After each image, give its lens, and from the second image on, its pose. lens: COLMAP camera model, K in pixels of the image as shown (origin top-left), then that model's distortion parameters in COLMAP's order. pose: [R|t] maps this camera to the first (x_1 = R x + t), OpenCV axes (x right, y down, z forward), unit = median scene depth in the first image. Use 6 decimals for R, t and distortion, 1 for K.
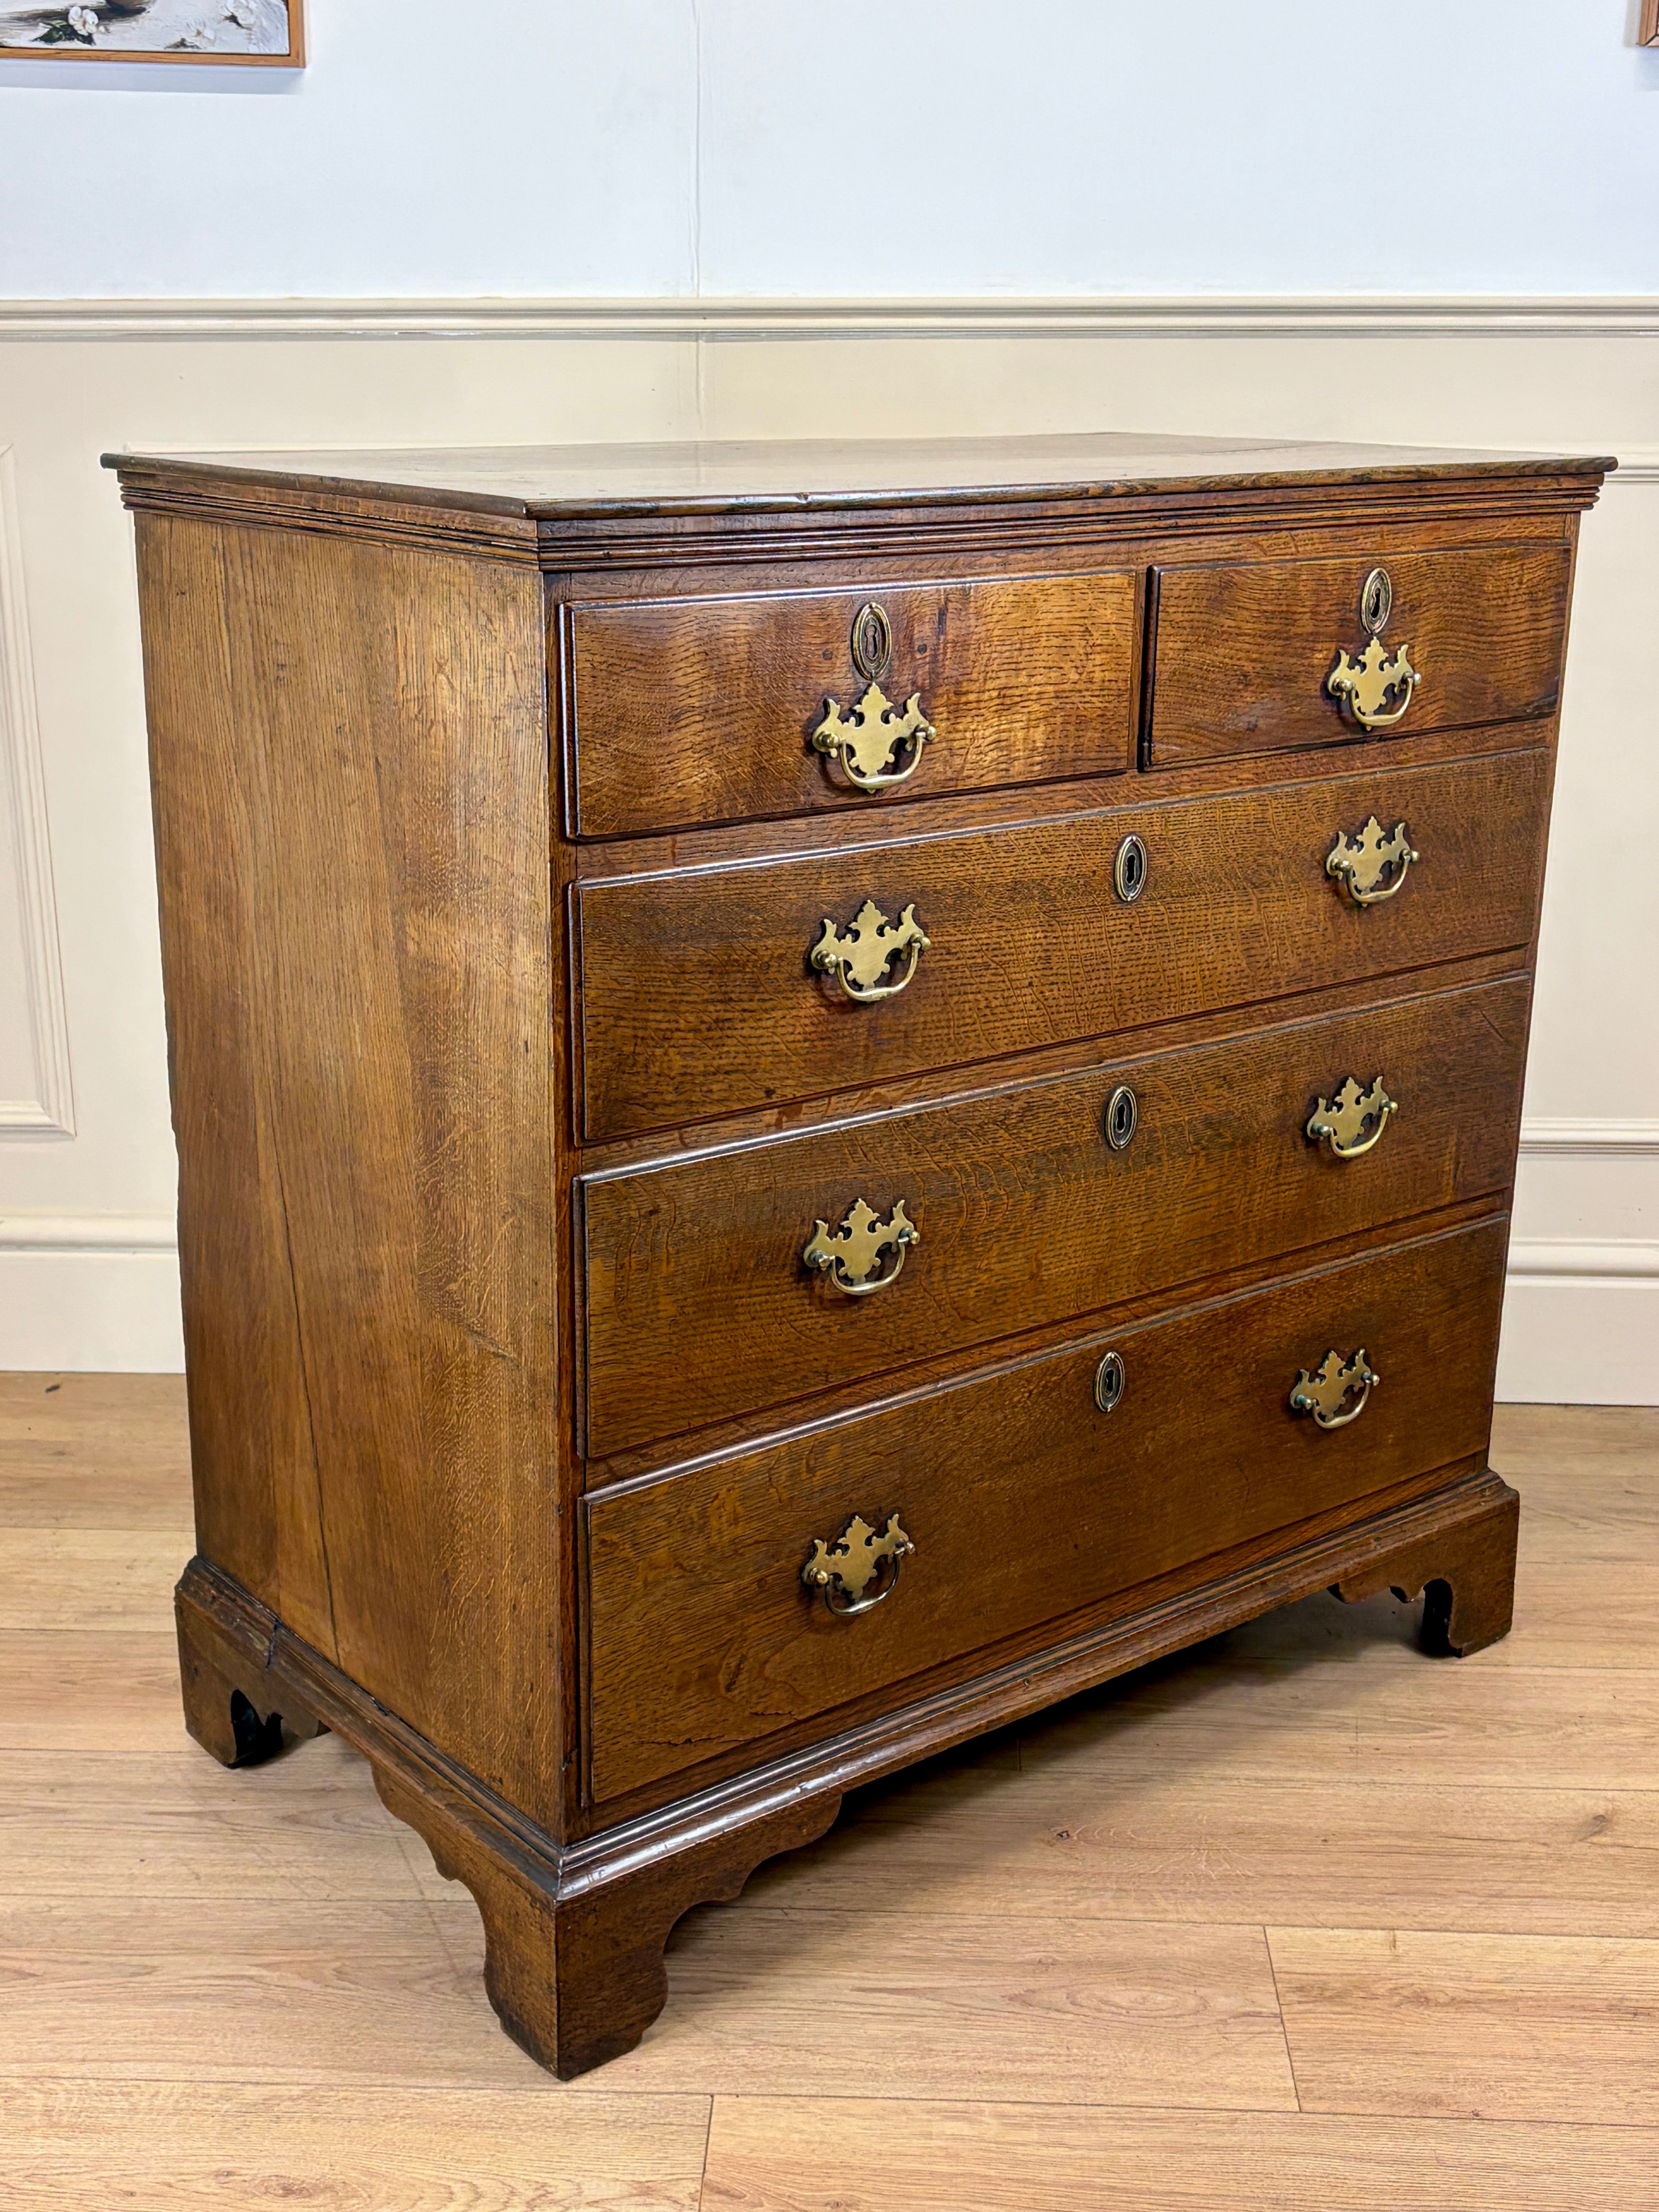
lens RADIAL K [[2613.9, 0, 791.4], [0, 2613.9, 1171.1], [0, 0, 1]] dist [-0.000909, 0.000000]
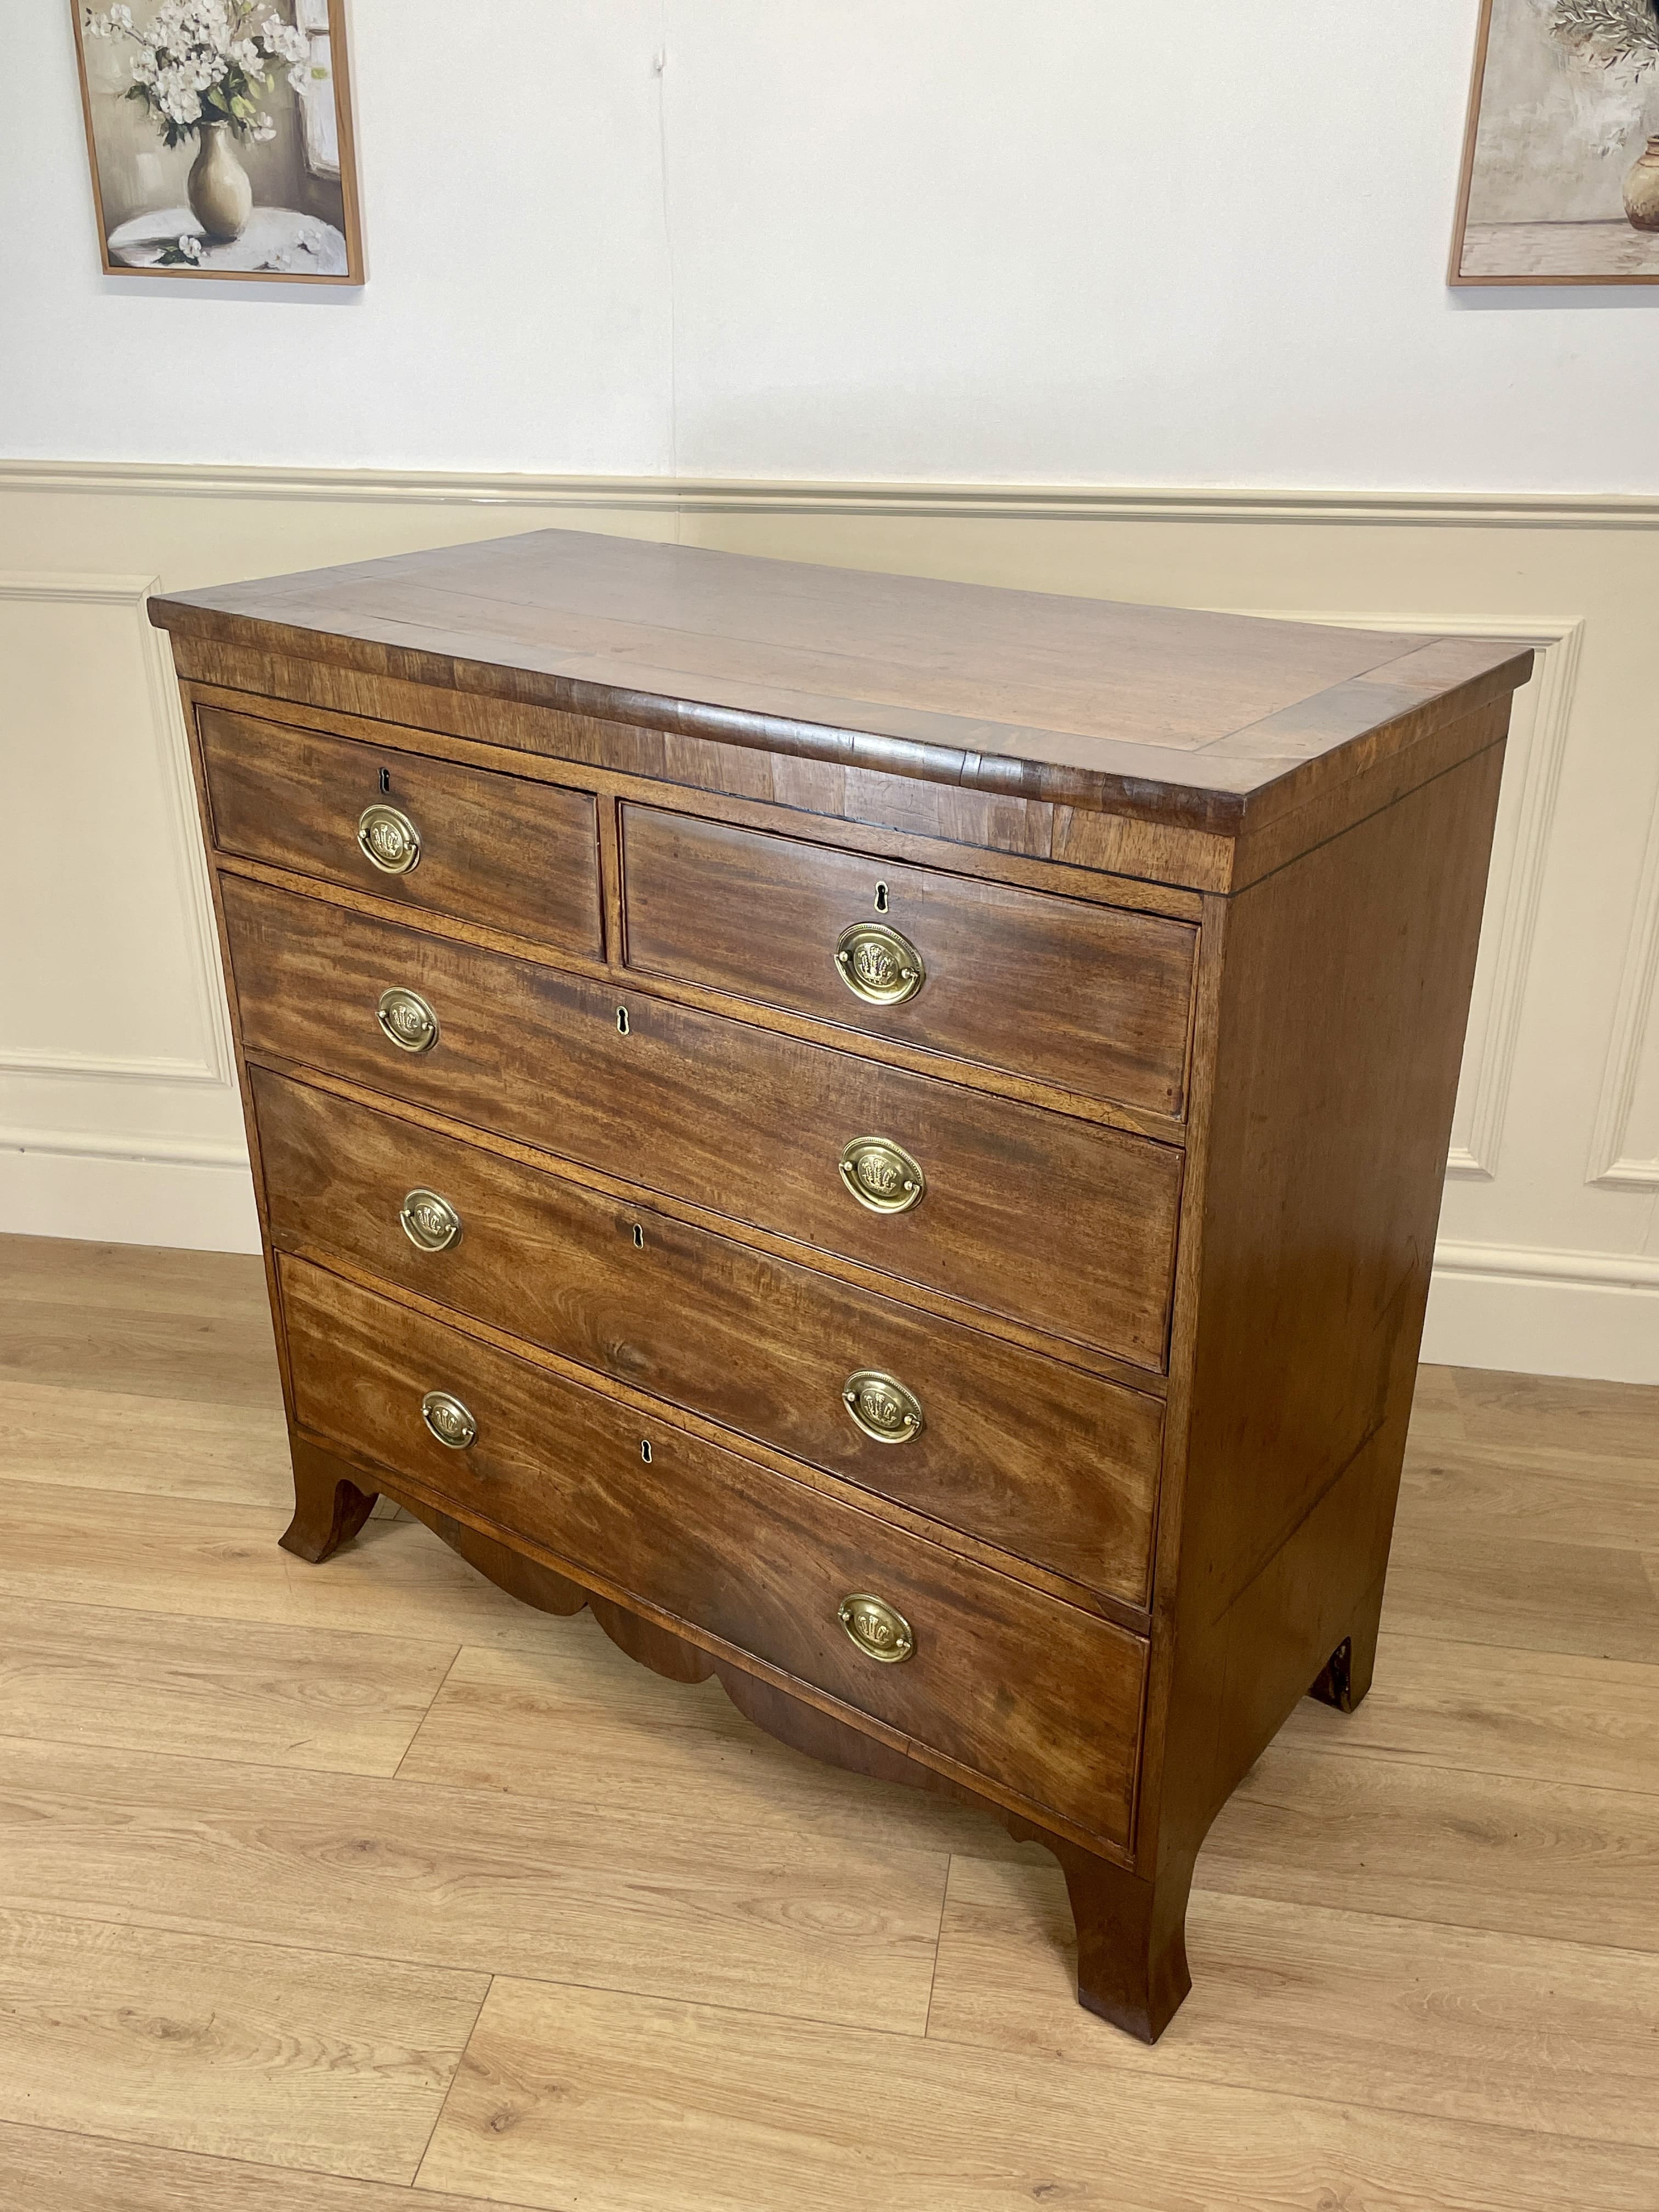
lens RADIAL K [[1913.3, 0, 819.2], [0, 1913.3, 1129.0], [0, 0, 1]] dist [0.050622, -0.063428]
pose [[0.993042, 0.052817, -0.105250, 0.206794], [-0.039796, 0.991709, 0.122182, -0.195968], [0.110830, -0.117144, 0.986911, 0.085715]]
